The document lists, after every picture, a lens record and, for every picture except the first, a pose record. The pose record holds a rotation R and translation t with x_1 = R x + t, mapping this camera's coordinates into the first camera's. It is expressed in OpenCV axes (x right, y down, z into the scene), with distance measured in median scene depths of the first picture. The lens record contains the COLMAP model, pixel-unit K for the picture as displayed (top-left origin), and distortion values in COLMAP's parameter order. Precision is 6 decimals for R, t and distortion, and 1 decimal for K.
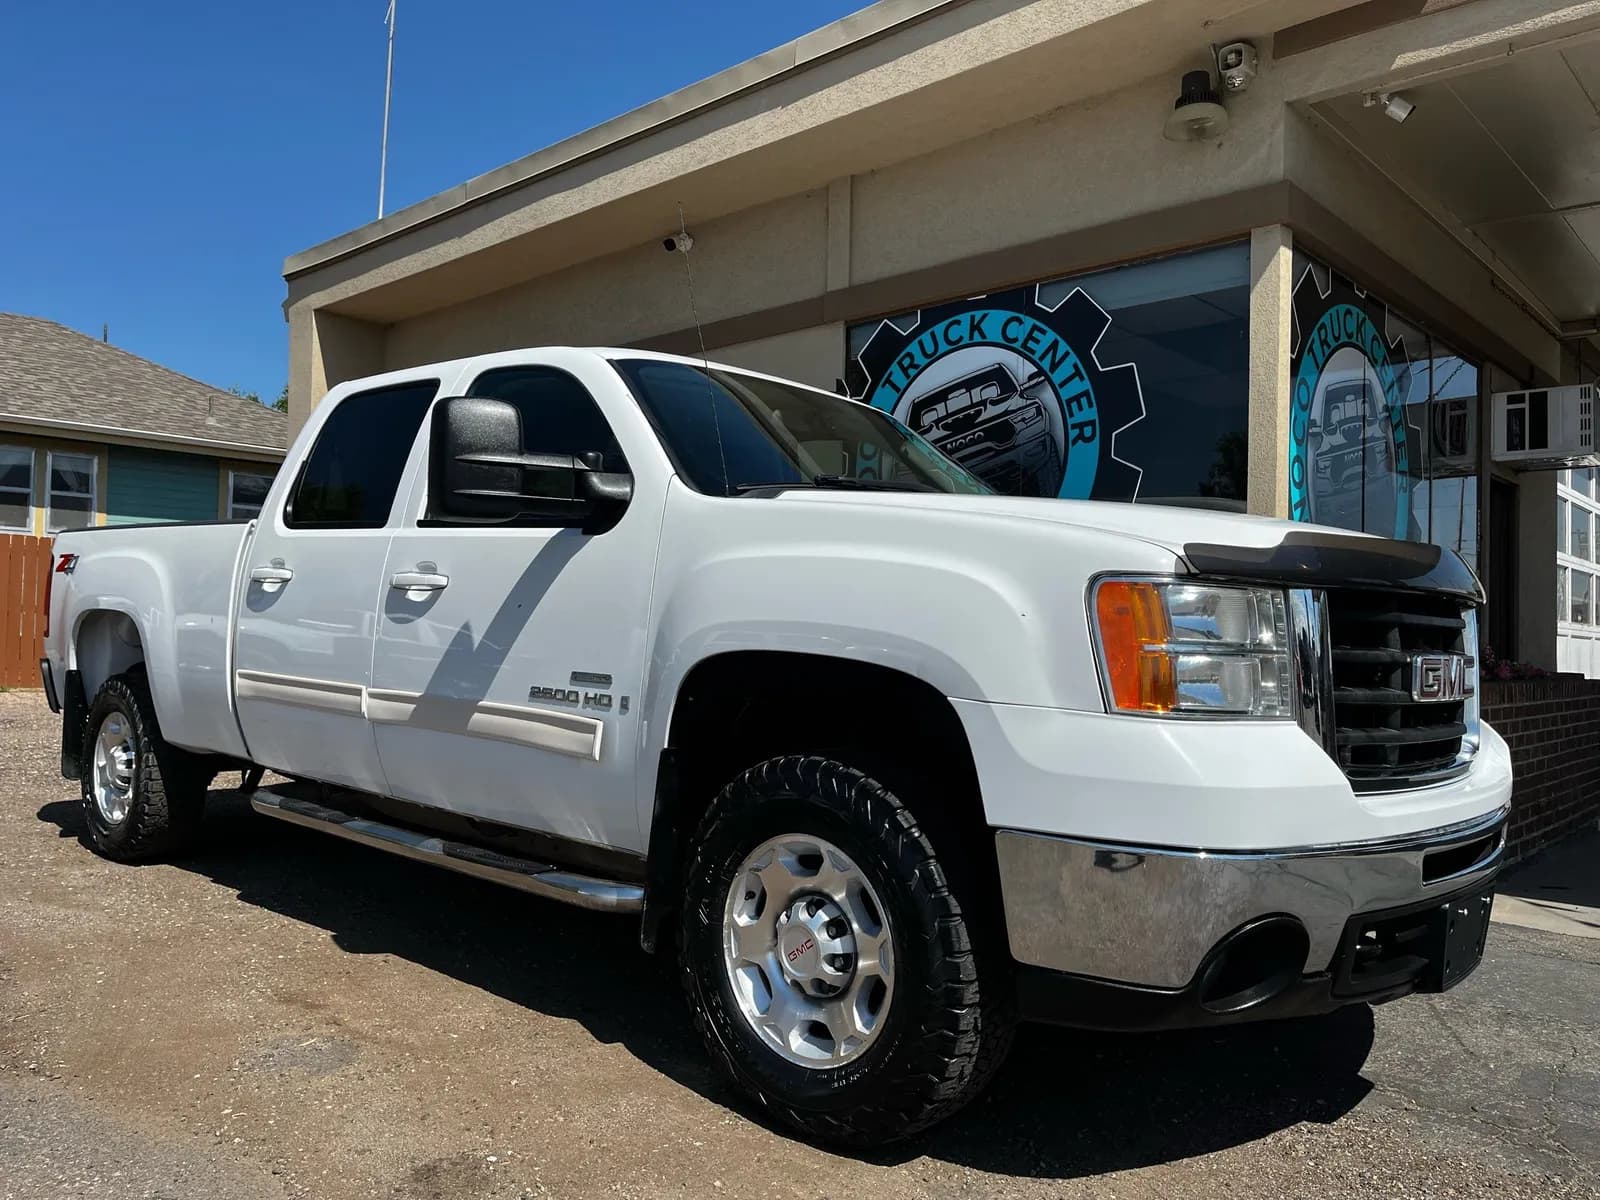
lens RADIAL K [[1238.3, 0, 795.0], [0, 1238.3, 592.6], [0, 0, 1]] dist [0.021292, -0.034583]
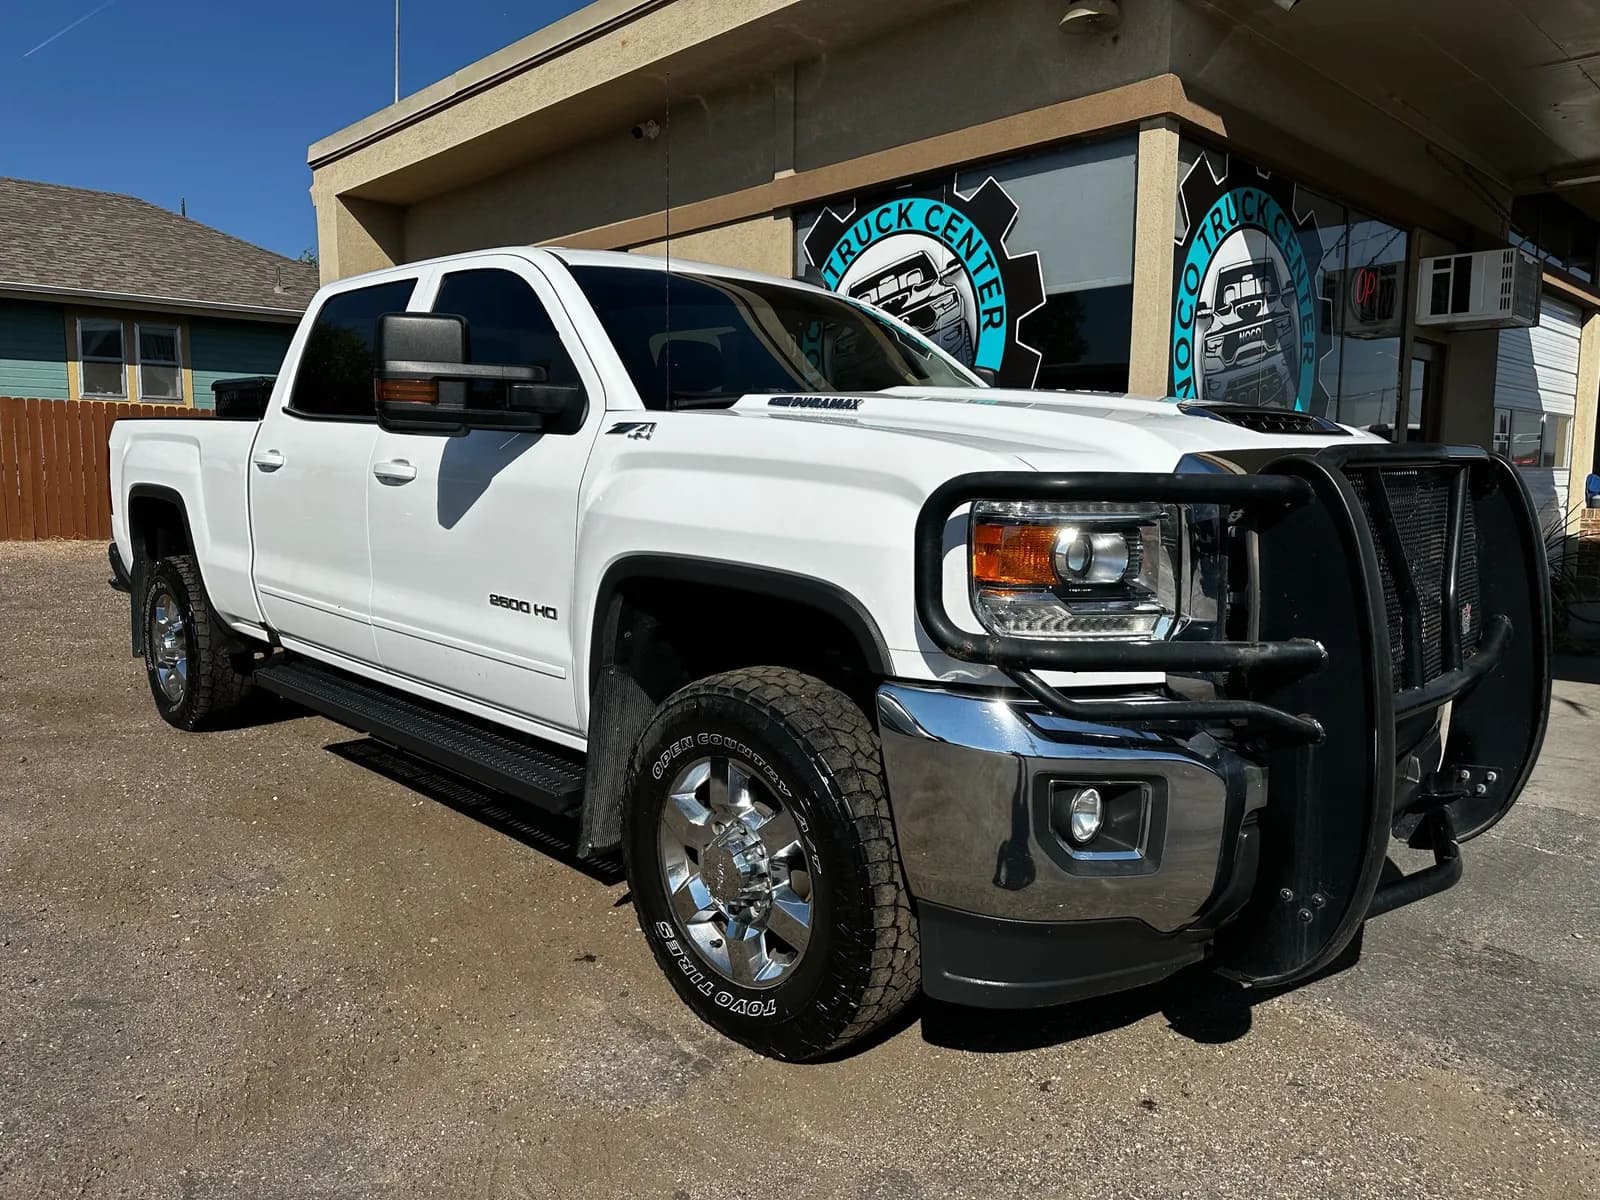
lens RADIAL K [[1148.8, 0, 804.4], [0, 1148.8, 613.7], [0, 0, 1]] dist [0.007103, -0.020742]
pose [[0.998527, -0.008514, -0.053576, 0.111734], [0.017059, 0.986788, 0.161114, -0.036182], [0.051497, -0.161791, 0.985480, -0.039555]]
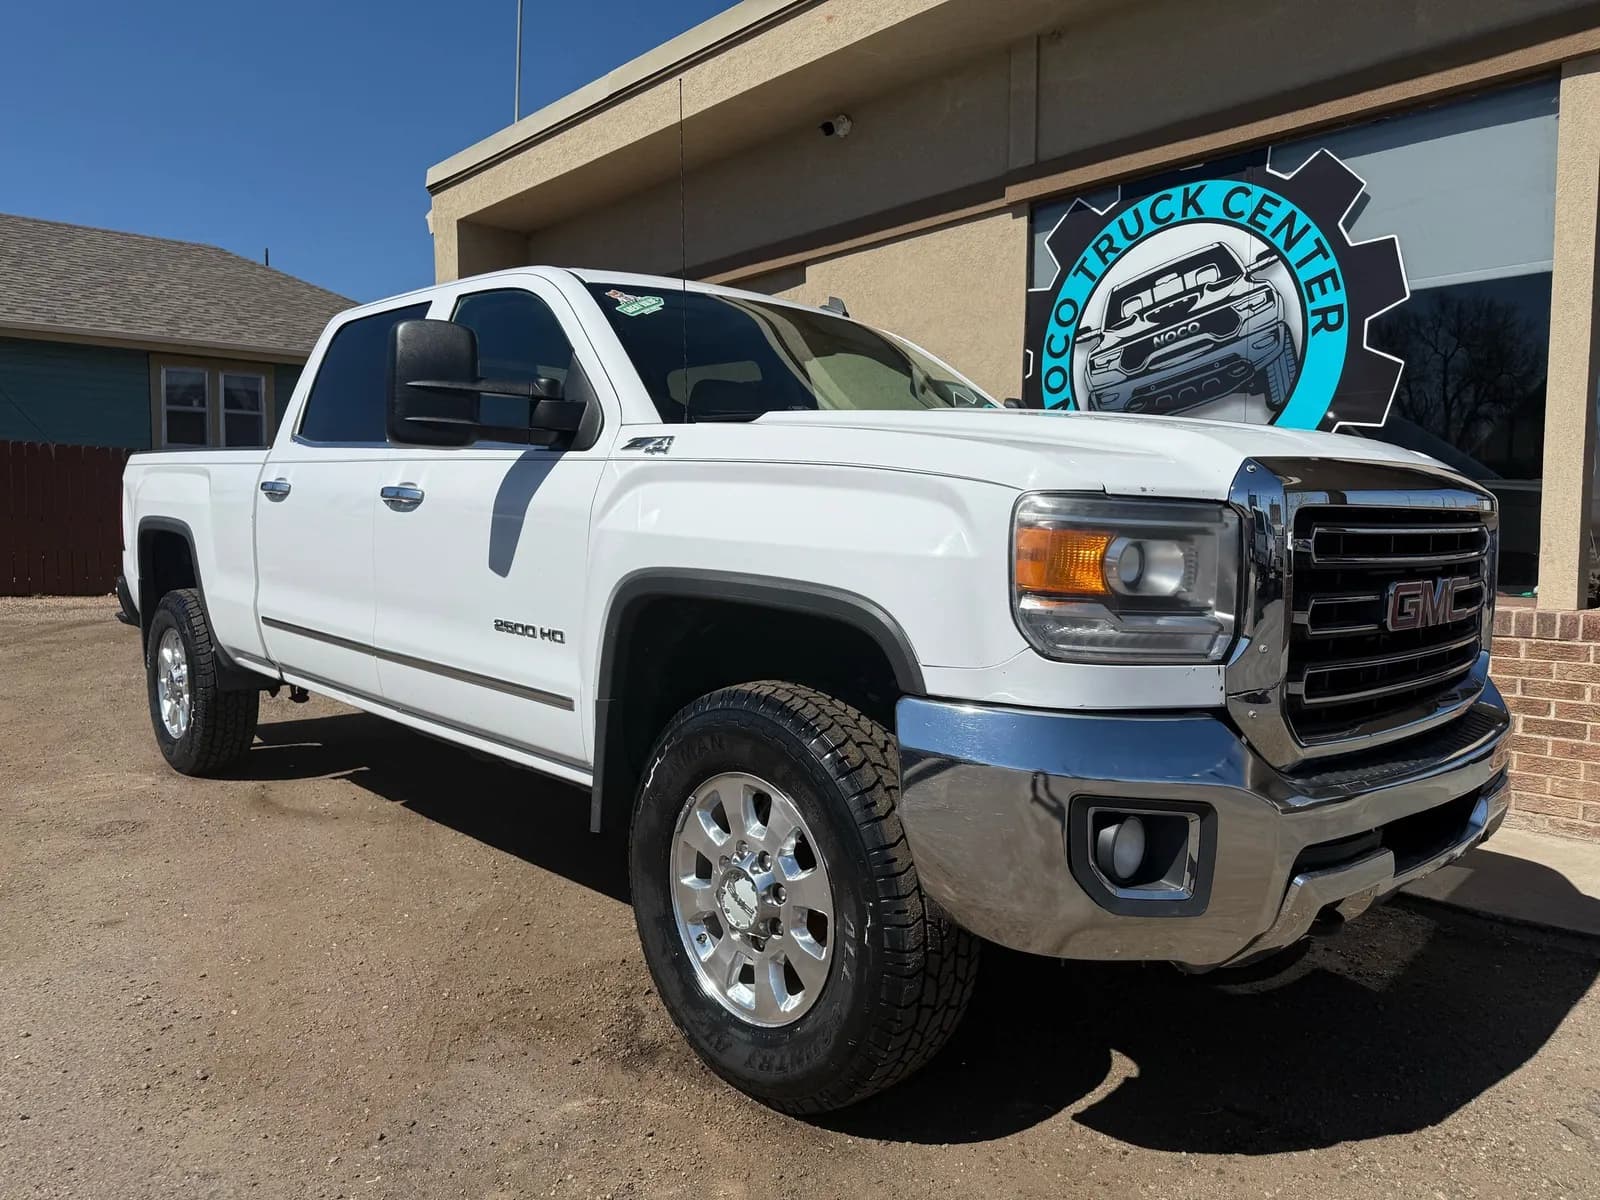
lens RADIAL K [[1148.8, 0, 780.3], [0, 1148.8, 593.4], [0, 0, 1]] dist [0.007103, -0.020742]
pose [[0.994800, -0.006893, -0.101616, -0.062617], [0.016235, 0.995682, 0.091394, -0.016963], [0.100547, -0.092569, 0.990617, 0.139794]]
